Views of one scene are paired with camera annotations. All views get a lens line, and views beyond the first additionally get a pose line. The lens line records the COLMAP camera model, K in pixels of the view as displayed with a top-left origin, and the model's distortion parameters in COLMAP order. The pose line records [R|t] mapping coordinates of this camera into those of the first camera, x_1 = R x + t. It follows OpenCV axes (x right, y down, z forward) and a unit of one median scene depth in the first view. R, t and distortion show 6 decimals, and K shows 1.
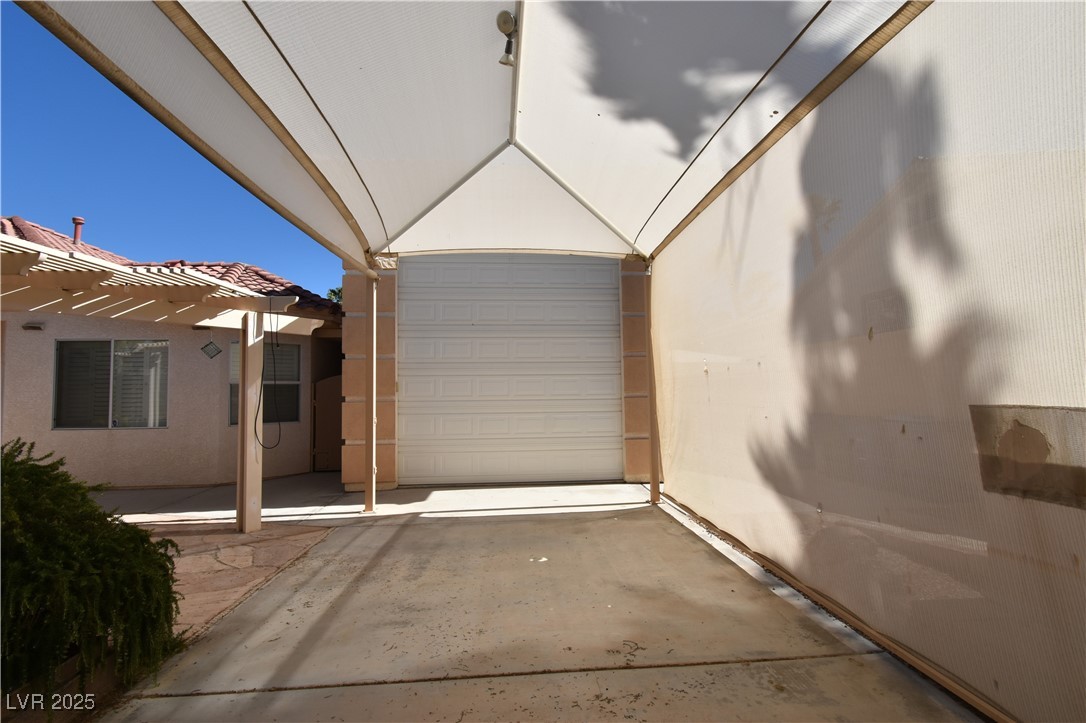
lens RADIAL K [[478.3, 0, 541.3], [0, 478.3, 367.0], [0, 0, 1]] dist [0.003493, -0.002173]
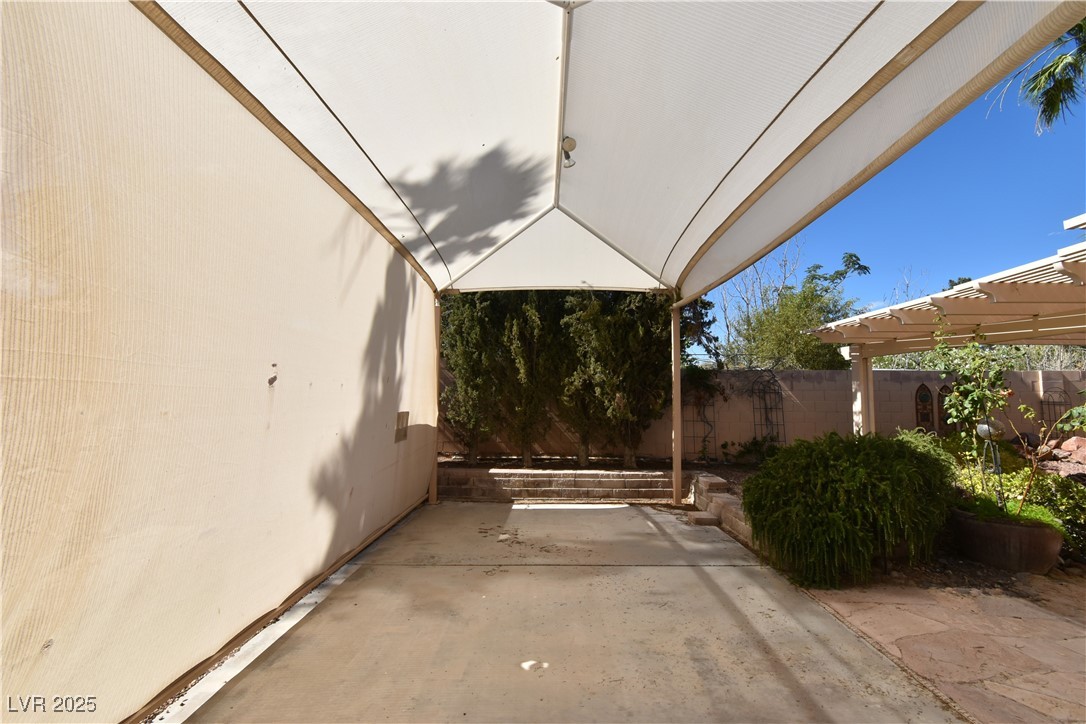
lens RADIAL K [[478.3, 0, 546.0], [0, 478.3, 366.3], [0, 0, 1]] dist [0.003493, -0.002173]
pose [[-0.996323, 0.012316, 0.084786, -0.104847], [0.002078, 0.992796, -0.119801, 0.083627], [-0.085650, -0.119184, -0.989171, 2.087428]]
